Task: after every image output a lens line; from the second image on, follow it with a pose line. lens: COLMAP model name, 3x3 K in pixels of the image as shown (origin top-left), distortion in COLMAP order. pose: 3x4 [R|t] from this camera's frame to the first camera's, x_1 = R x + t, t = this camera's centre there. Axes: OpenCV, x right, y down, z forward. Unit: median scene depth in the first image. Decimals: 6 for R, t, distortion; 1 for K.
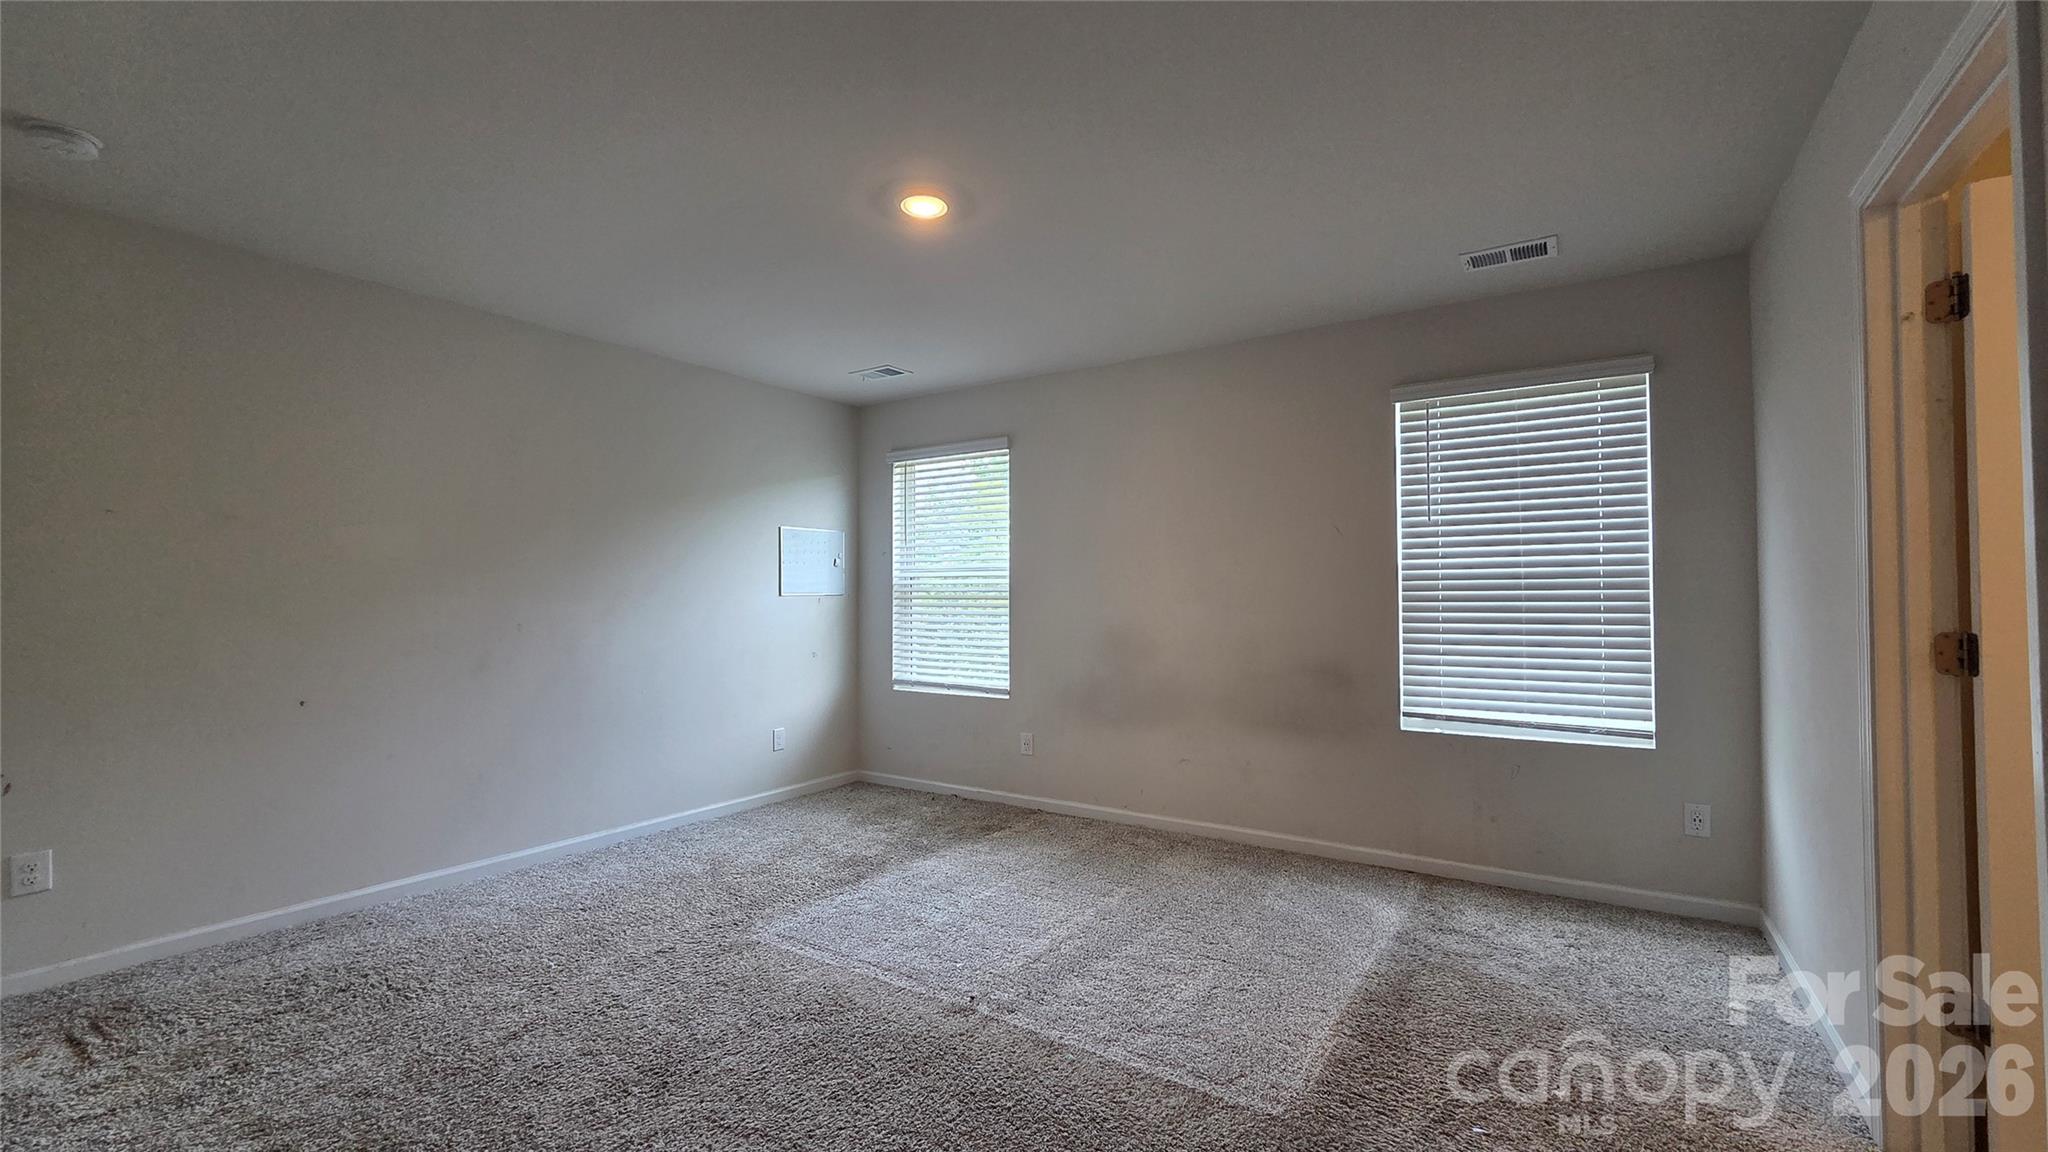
lens RADIAL K [[838.5, 0, 1021.6], [0, 838.5, 589.2], [0, 0, 1]] dist [0.001742, -0.001751]
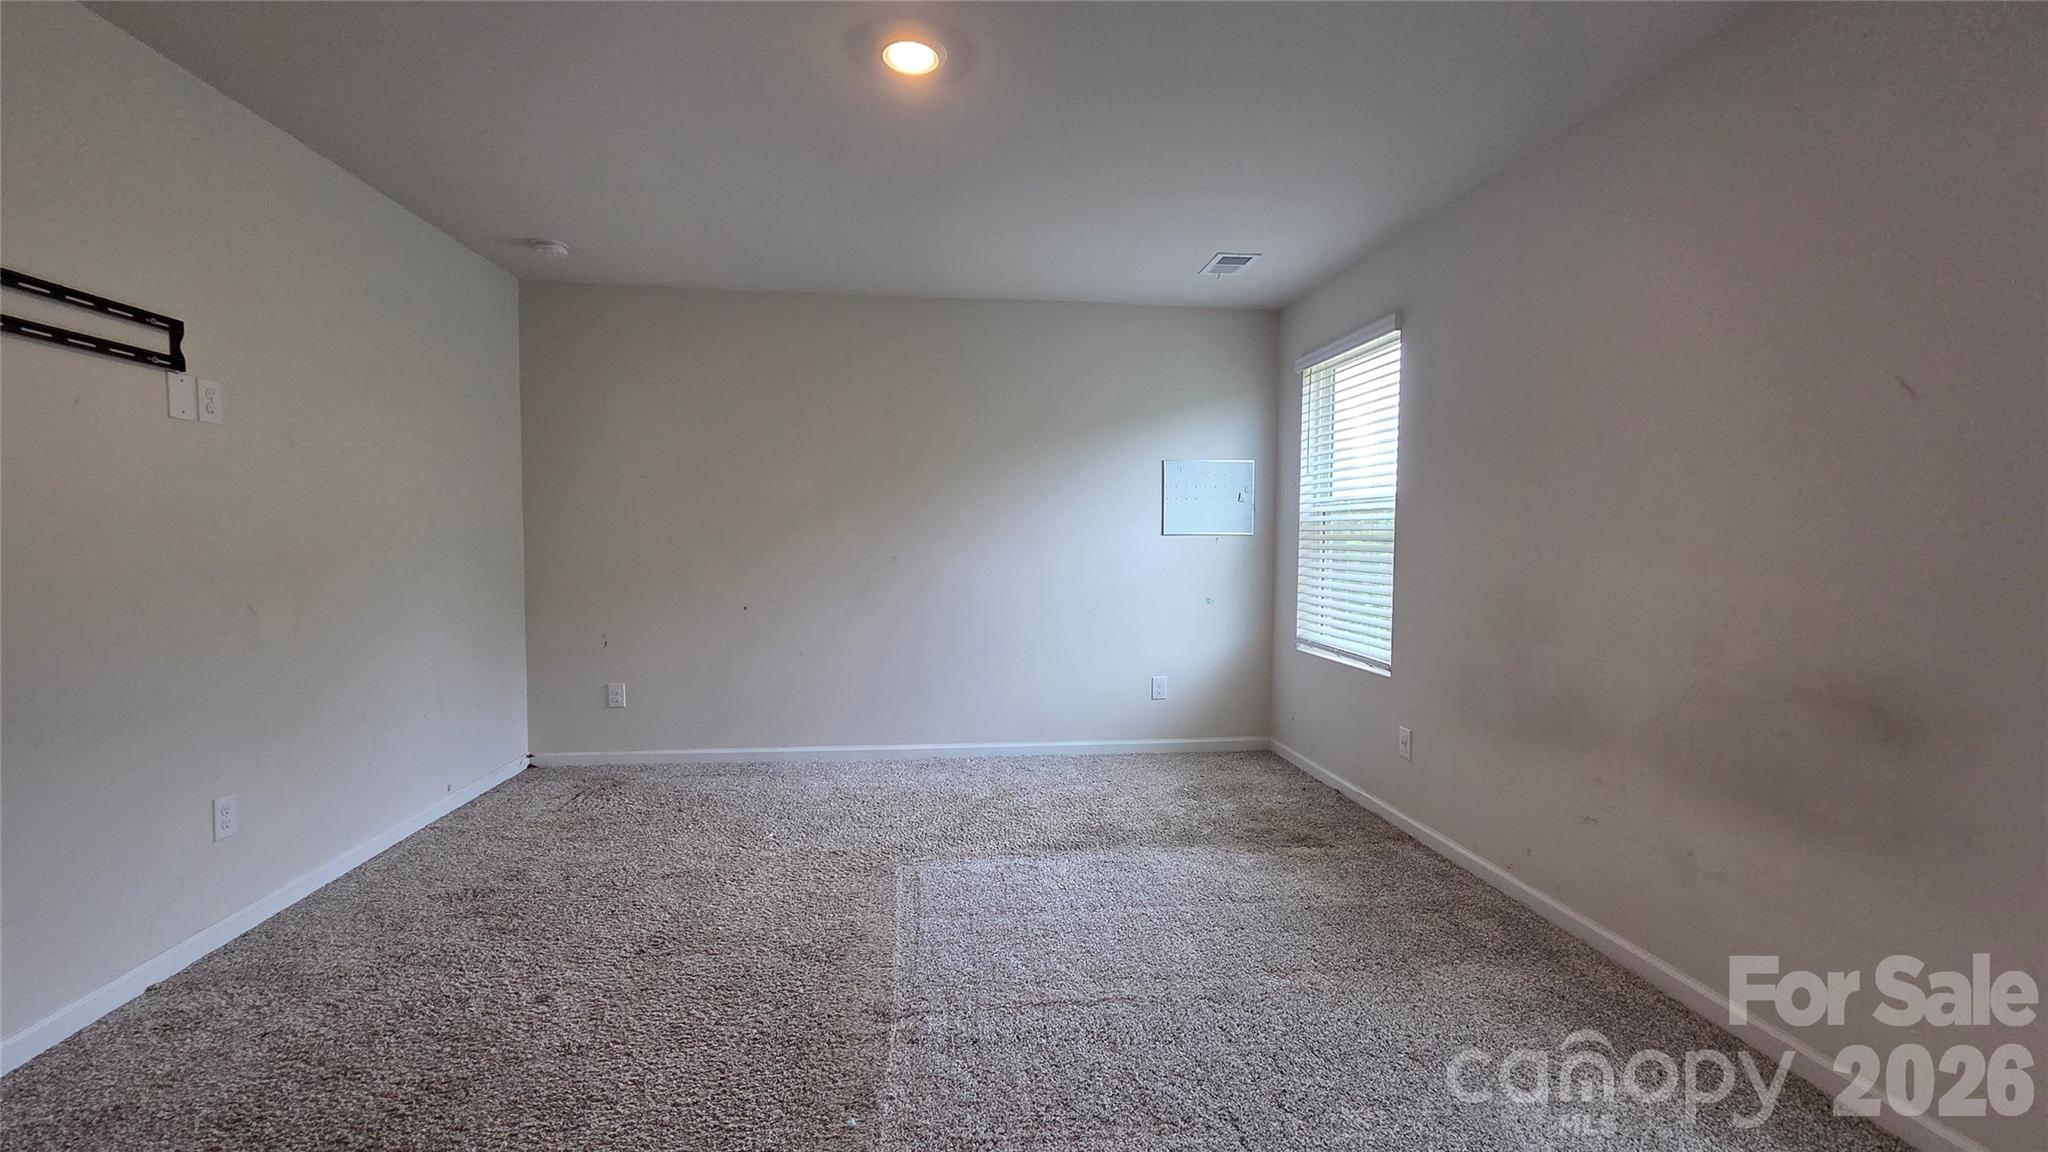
lens RADIAL K [[838.5, 0, 1024.8], [0, 838.5, 580.5], [0, 0, 1]] dist [0.001742, -0.001751]
pose [[0.645852, 0.044530, -0.762163, 0.358478], [-0.001215, 0.998356, 0.057300, 0.006132], [0.763462, -0.036081, 0.644845, 0.315027]]
